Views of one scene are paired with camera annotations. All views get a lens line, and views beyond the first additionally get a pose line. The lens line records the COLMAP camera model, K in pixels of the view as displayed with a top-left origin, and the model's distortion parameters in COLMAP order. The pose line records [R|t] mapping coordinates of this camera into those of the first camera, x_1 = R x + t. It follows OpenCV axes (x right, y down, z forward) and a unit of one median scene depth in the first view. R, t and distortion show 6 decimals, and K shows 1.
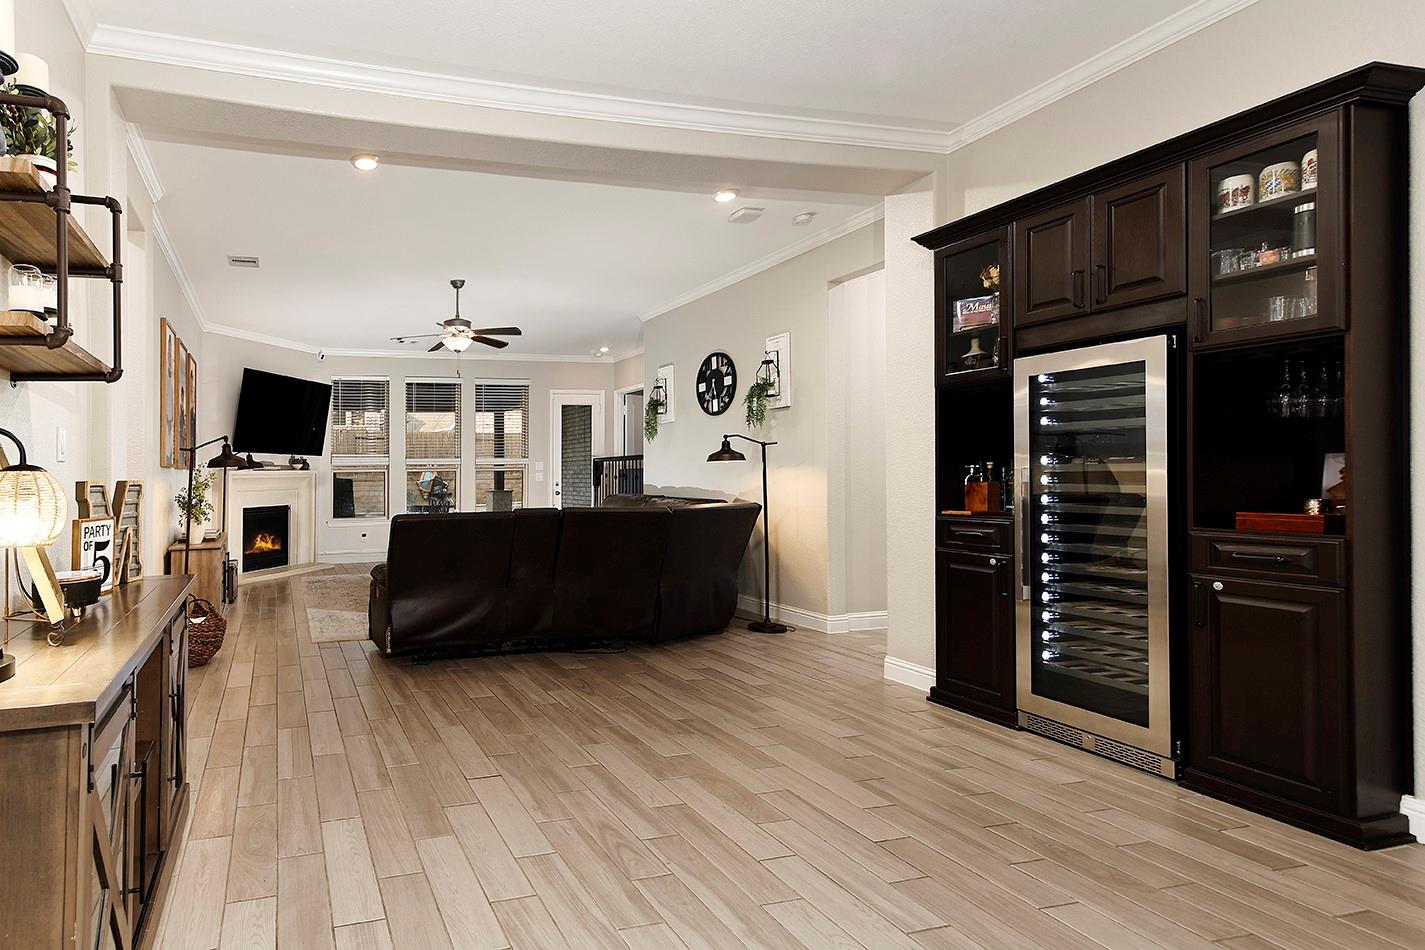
lens RADIAL K [[791.4, 0, 665.5], [0, 791.4, 474.7], [0, 0, 1]] dist [0.020338, 0.000158]
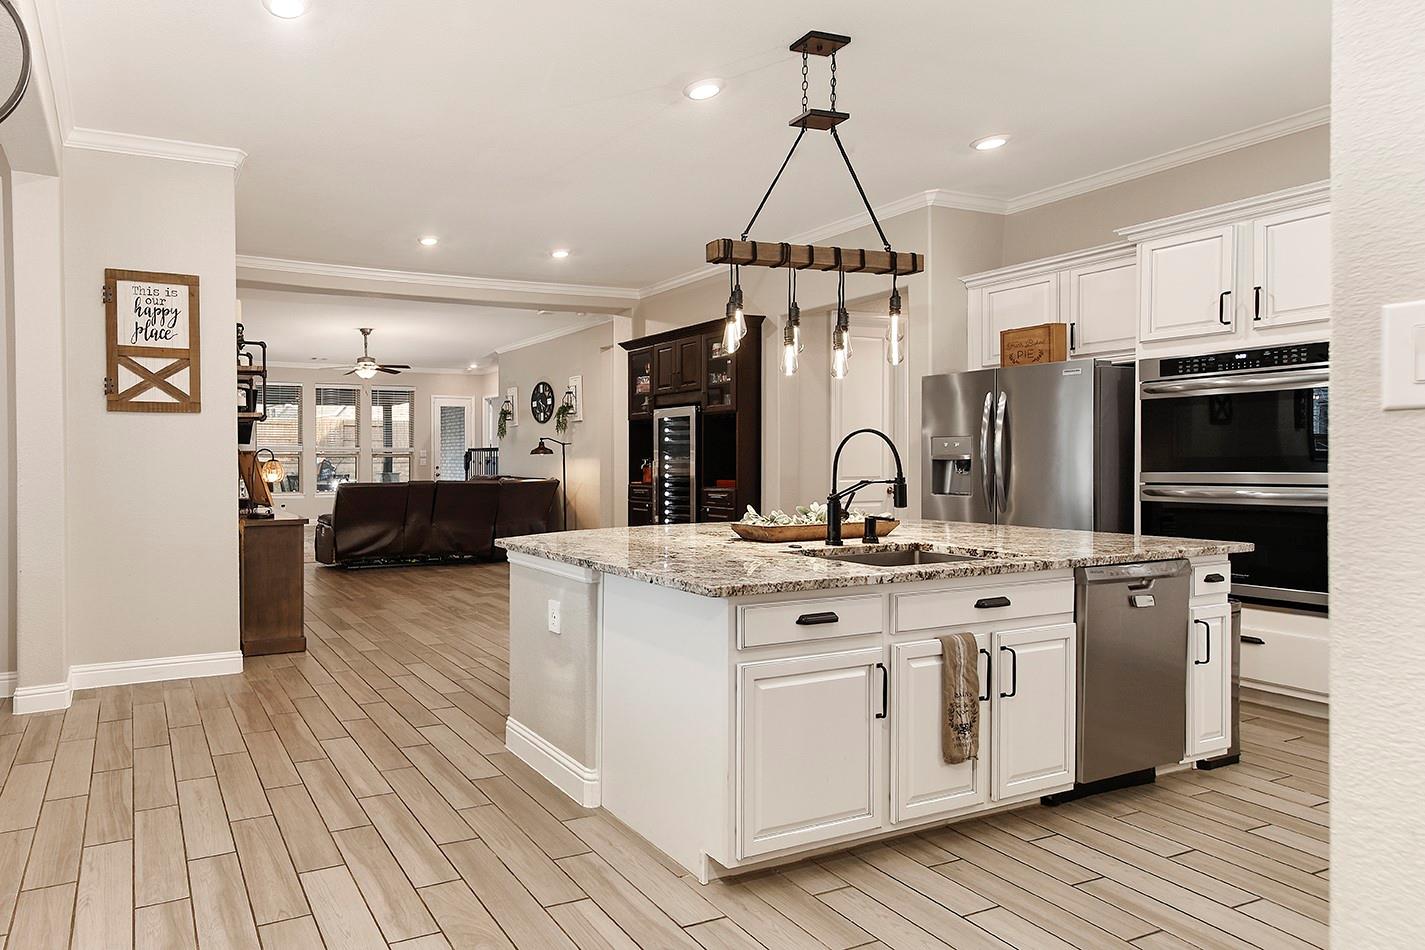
lens RADIAL K [[791.4, 0, 665.5], [0, 791.4, 474.7], [0, 0, 1]] dist [0.020338, 0.000158]
pose [[0.990765, -0.002921, 0.135559, 0.105820], [-0.000169, 0.999740, 0.022780, -0.011875], [-0.135591, -0.022593, 0.990507, -0.644036]]
